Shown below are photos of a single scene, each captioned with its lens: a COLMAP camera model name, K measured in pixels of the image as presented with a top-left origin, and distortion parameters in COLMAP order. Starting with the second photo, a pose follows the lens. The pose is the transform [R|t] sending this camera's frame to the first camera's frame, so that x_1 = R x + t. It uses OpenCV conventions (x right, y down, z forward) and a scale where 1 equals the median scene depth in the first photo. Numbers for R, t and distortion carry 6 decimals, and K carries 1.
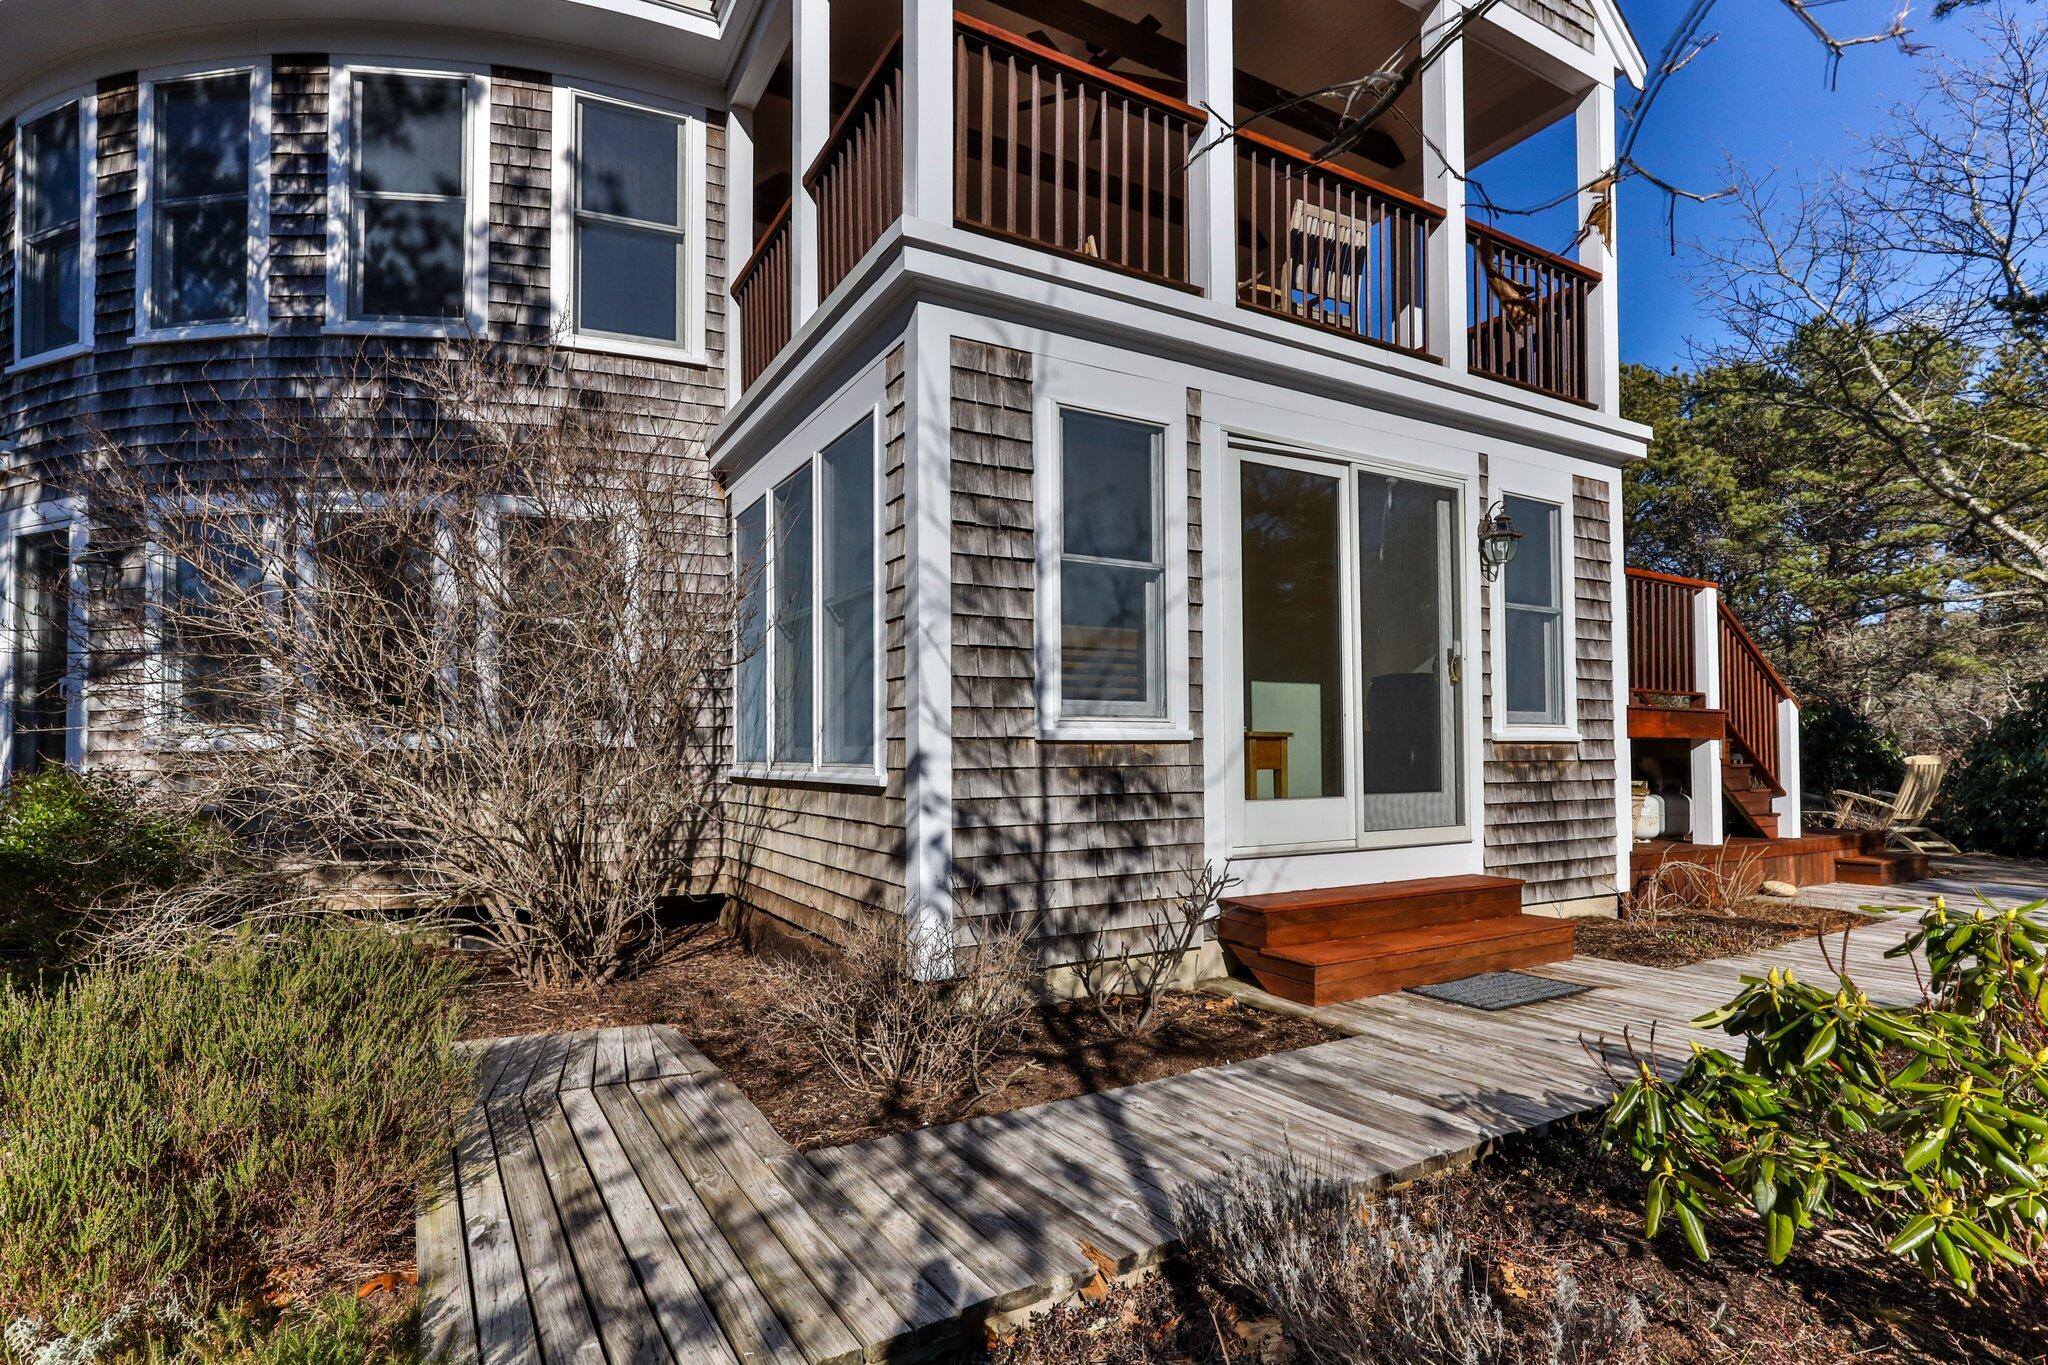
lens RADIAL K [[1000.2, 0, 1005.4], [0, 1000.2, 734.8], [0, 0, 1]] dist [-0.001857, -0.000708]
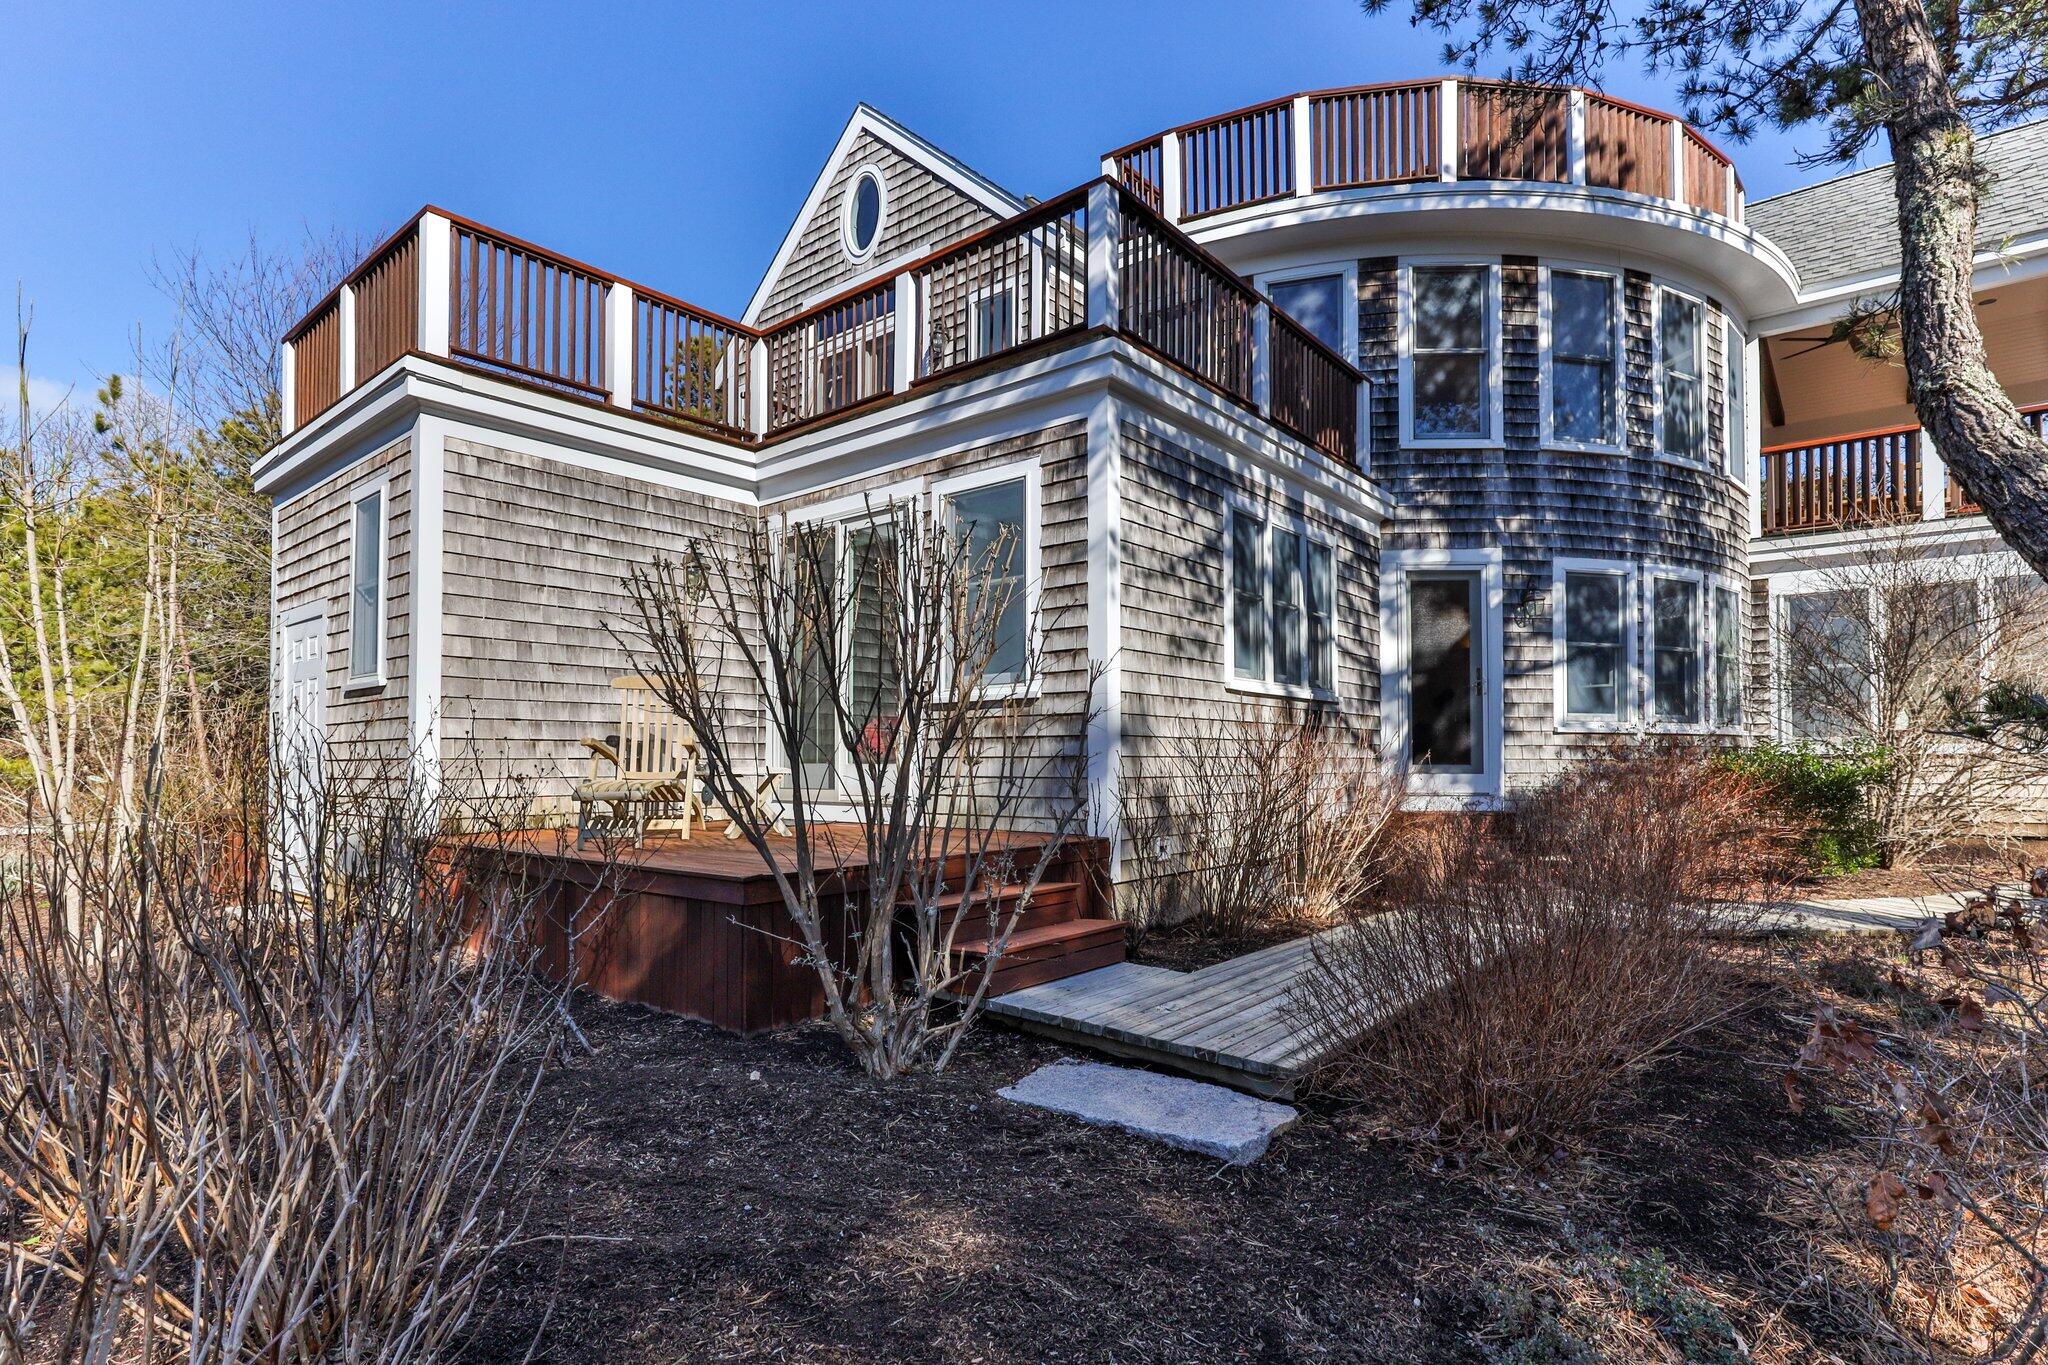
lens RADIAL K [[1000.2, 0, 1005.4], [0, 1000.2, 734.8], [0, 0, 1]] dist [-0.001857, -0.000708]
pose [[0.937975, 0.021382, 0.346042, -2.116864], [-0.026032, 0.999622, 0.008796, 0.032298], [-0.345723, -0.017258, 0.938178, -0.100466]]
